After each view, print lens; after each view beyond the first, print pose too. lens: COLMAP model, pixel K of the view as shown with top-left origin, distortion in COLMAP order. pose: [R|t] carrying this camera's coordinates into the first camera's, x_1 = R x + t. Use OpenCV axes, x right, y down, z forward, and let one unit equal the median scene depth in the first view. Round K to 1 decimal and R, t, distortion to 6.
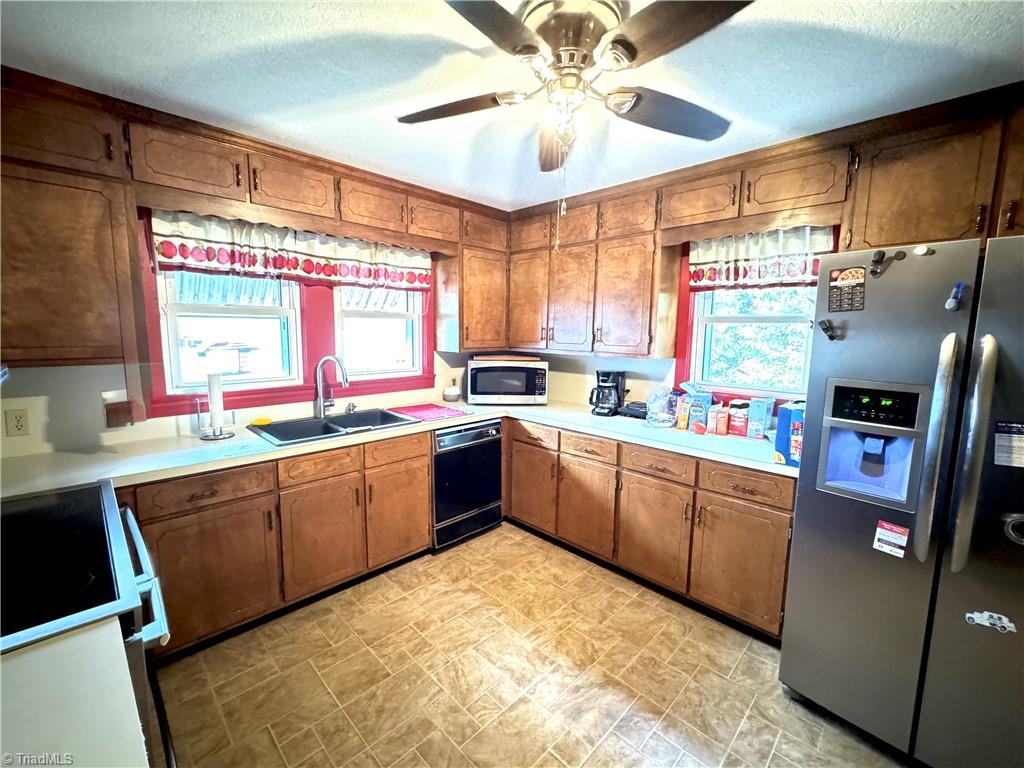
lens RADIAL K [[428.6, 0, 509.7], [0, 428.6, 382.3], [0, 0, 1]] dist [-0.001937, -0.000162]
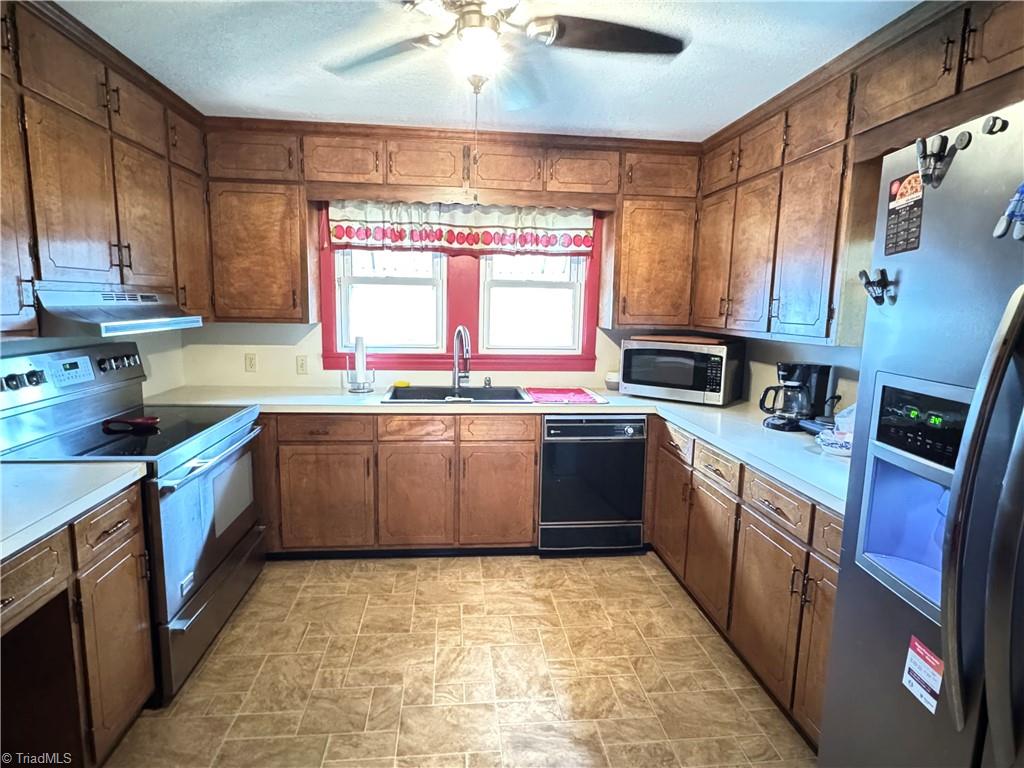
lens RADIAL K [[561.3, 0, 512.0], [0, 561.3, 384.0], [0, 0, 1]] dist [-0.003059, -0.000020]
pose [[0.772554, 0.092316, -0.628202, 0.507650], [-0.087891, 0.995398, 0.038190, 0.012512], [0.628837, 0.025710, 0.777112, 0.067489]]
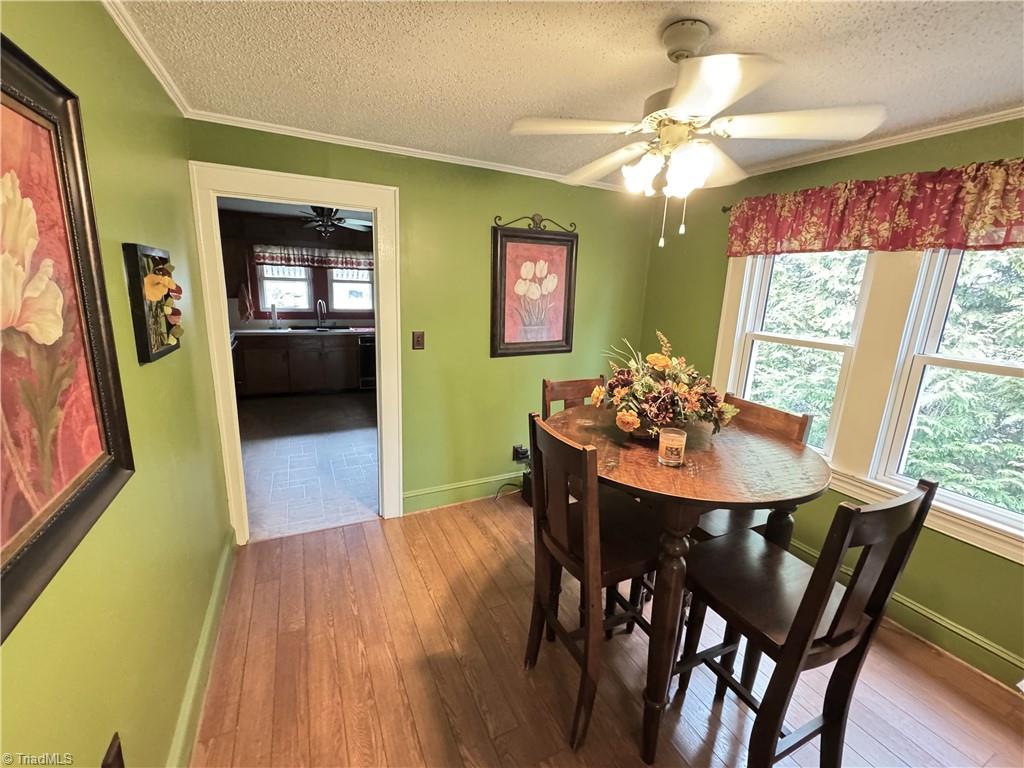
lens RADIAL K [[428.6, 0, 509.7], [0, 428.6, 382.3], [0, 0, 1]] dist [-0.001937, -0.000162]
pose [[0.944356, 0.097831, -0.314039, 1.355072], [-0.068508, 0.992307, 0.103114, 0.074795], [0.321711, -0.075862, 0.943794, -0.925155]]
